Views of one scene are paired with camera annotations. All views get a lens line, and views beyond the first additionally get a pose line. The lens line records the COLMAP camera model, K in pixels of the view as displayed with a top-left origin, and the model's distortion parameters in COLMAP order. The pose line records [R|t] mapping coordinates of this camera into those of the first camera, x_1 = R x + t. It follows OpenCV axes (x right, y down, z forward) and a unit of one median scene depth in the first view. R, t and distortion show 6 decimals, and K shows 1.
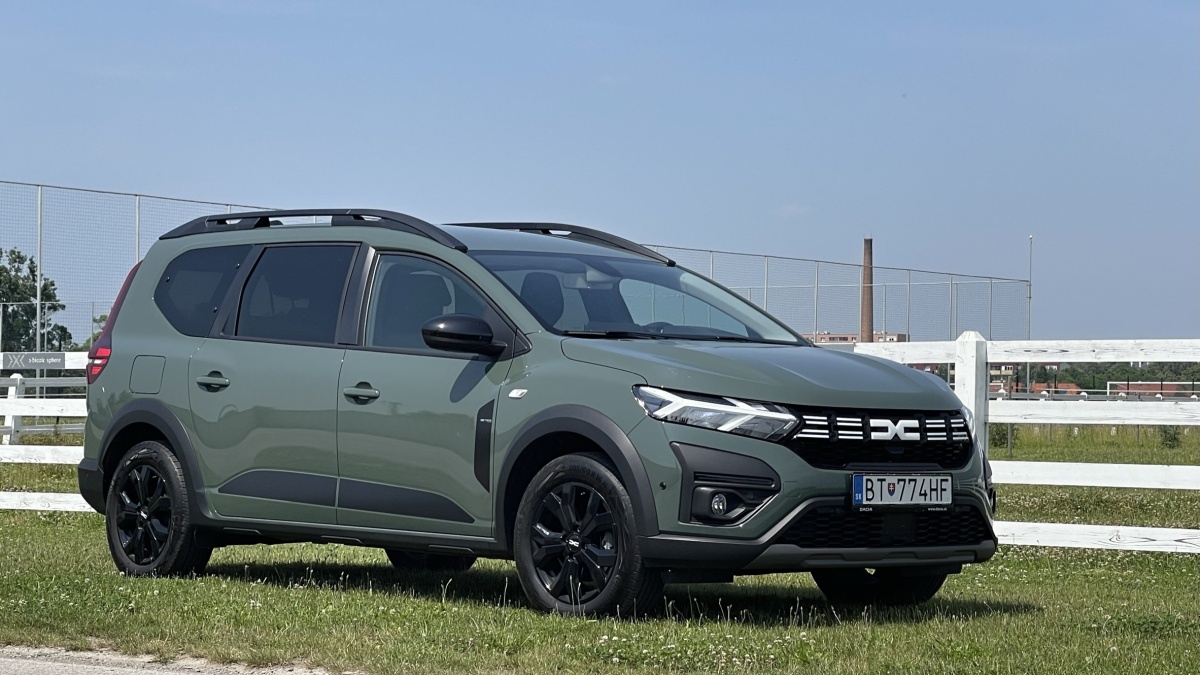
lens RADIAL K [[2791.7, 0, 600.0], [0, 2791.7, 337.5], [0, 0, 1]] dist [0.005922, 0.156474]
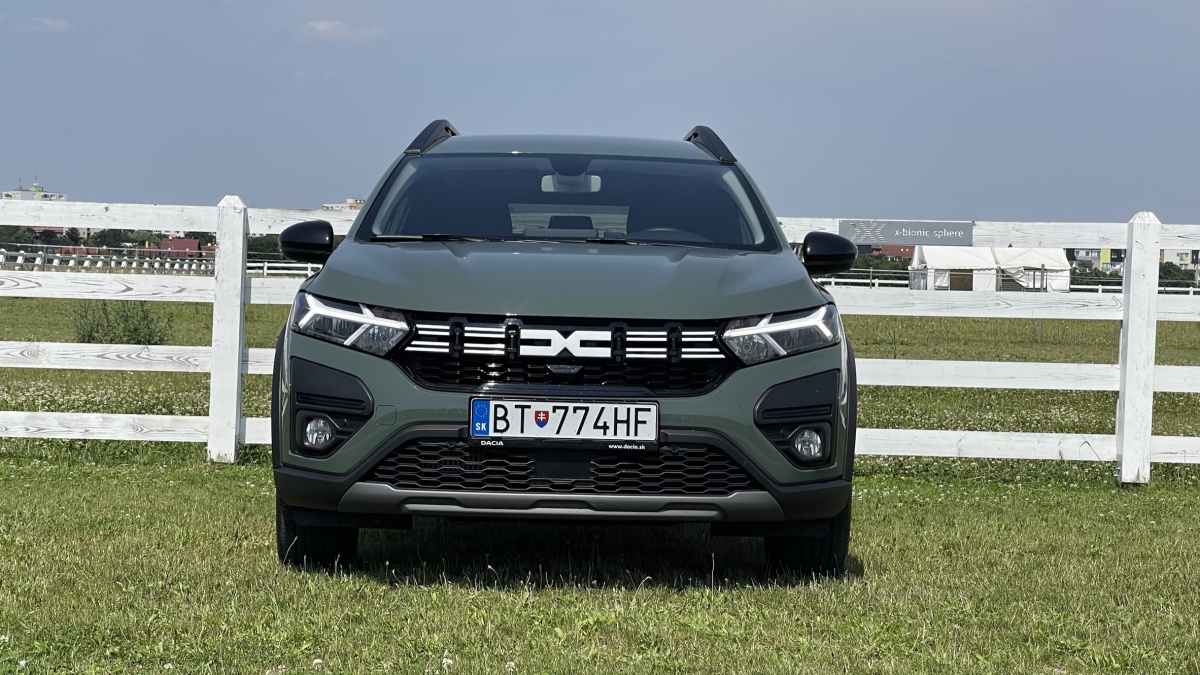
lens RADIAL K [[2181.0, 0, 600.0], [0, 2181.0, 337.5], [0, 0, 1]] dist [0.281236, 0.085590]
pose [[0.760869, -0.001534, -0.648904, 0.508322], [0.009006, 0.999926, 0.008196, 0.026462], [0.648843, -0.012080, 0.760826, 0.540949]]
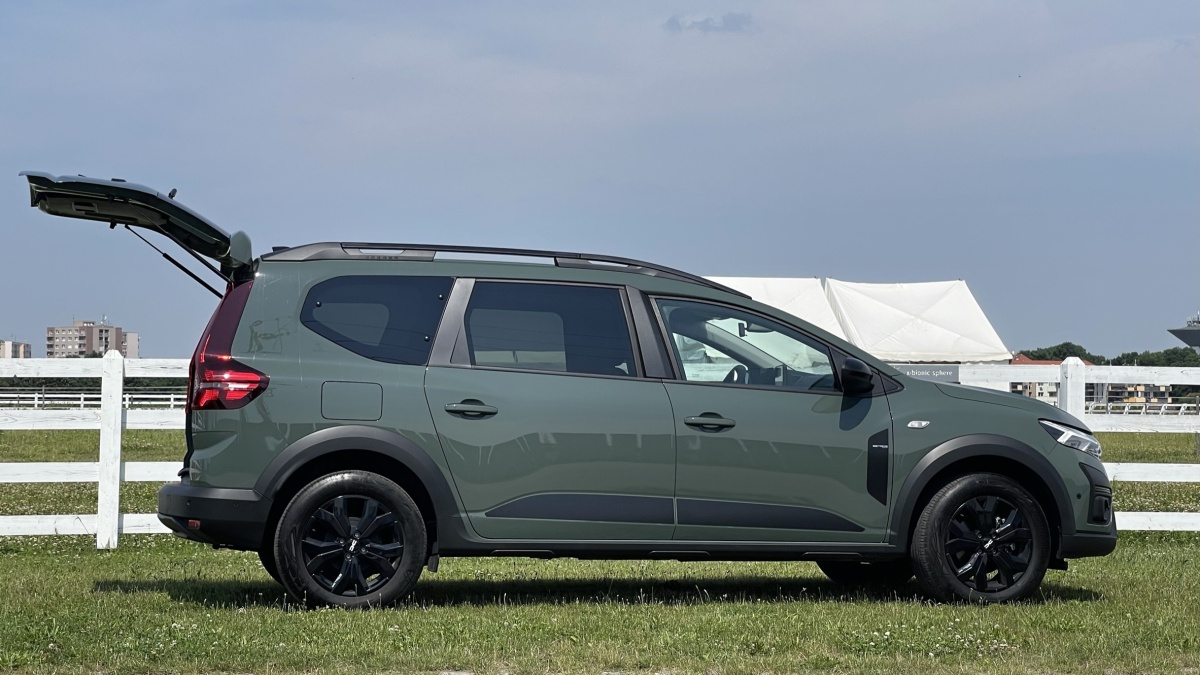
lens RADIAL K [[2181.0, 0, 600.0], [0, 2181.0, 337.5], [0, 0, 1]] dist [0.281236, 0.085590]
pose [[0.505093, 0.024581, 0.862715, -0.963446], [-0.027235, 0.999550, -0.012535, -0.002465], [-0.862635, -0.017164, 0.505536, 0.647163]]
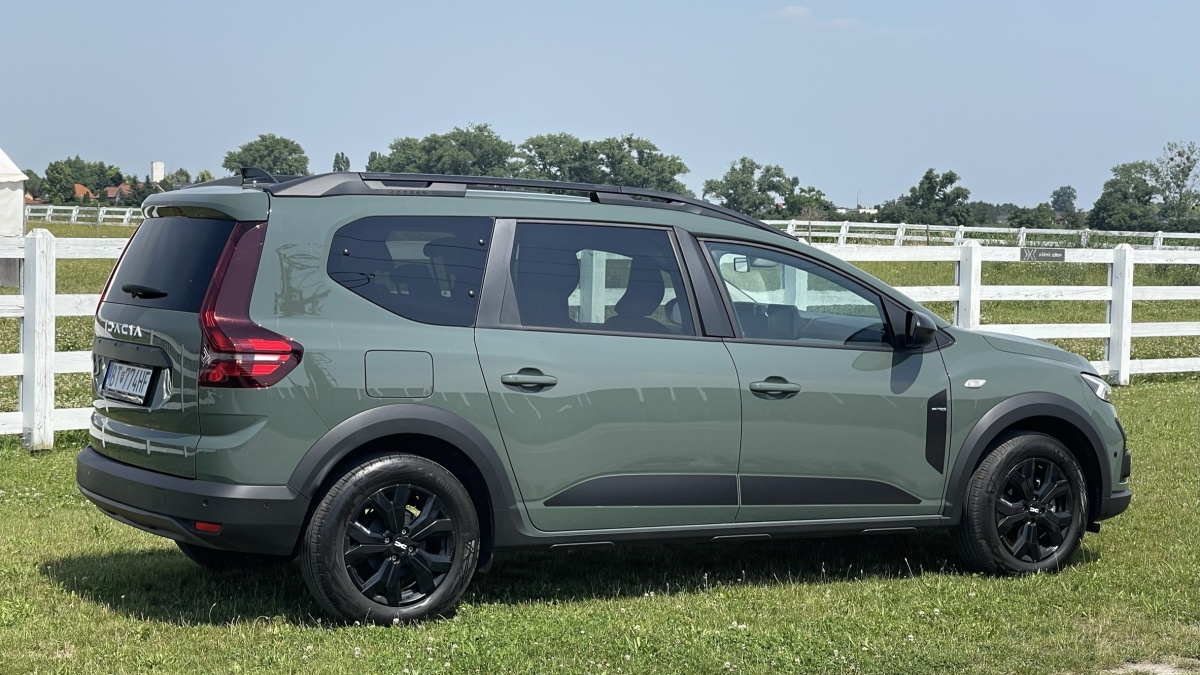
lens RADIAL K [[2181.0, 0, 600.0], [0, 2181.0, 337.5], [0, 0, 1]] dist [0.281236, 0.085590]
pose [[0.216488, -0.067989, 0.973915, -0.940668], [-0.049851, 0.995501, 0.080578, -0.063223], [-0.975012, -0.065995, 0.212125, 0.985332]]
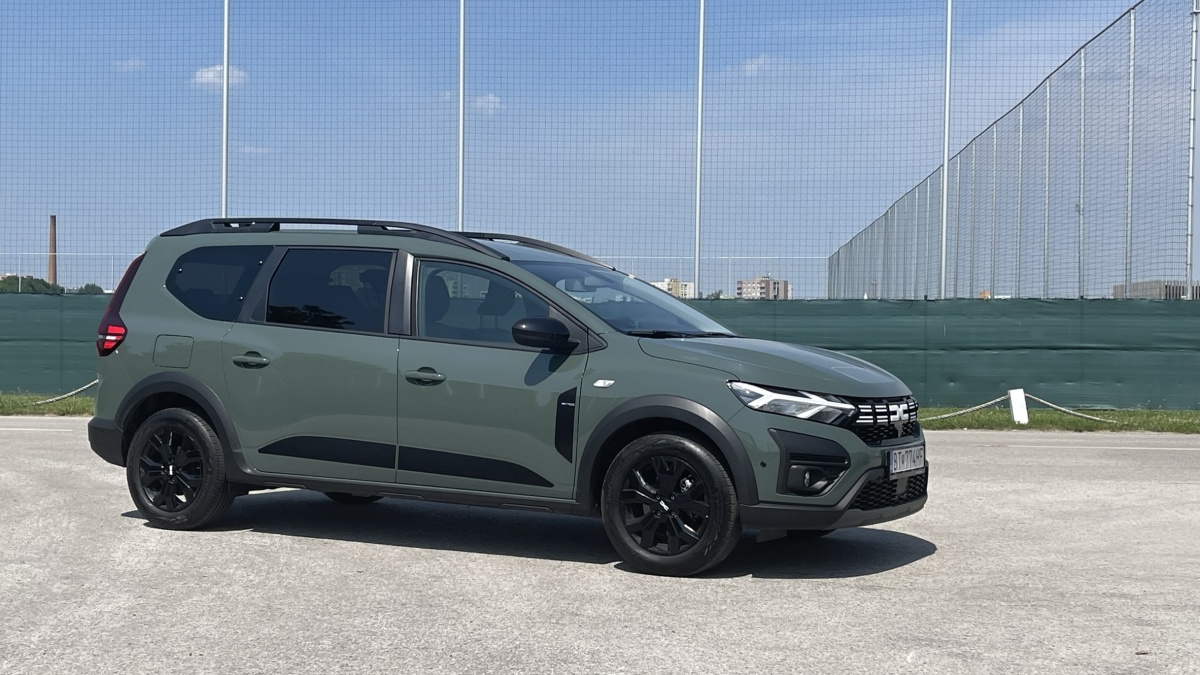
lens RADIAL K [[1594.0, 0, 600.0], [0, 1594.0, 337.5], [0, 0, 1]] dist [0.083934, -0.005098]
pose [[0.936651, 0.003343, 0.350248, -0.282438], [-0.018349, 0.999050, 0.039534, -0.028281], [-0.349783, -0.043456, 0.935822, 0.357187]]
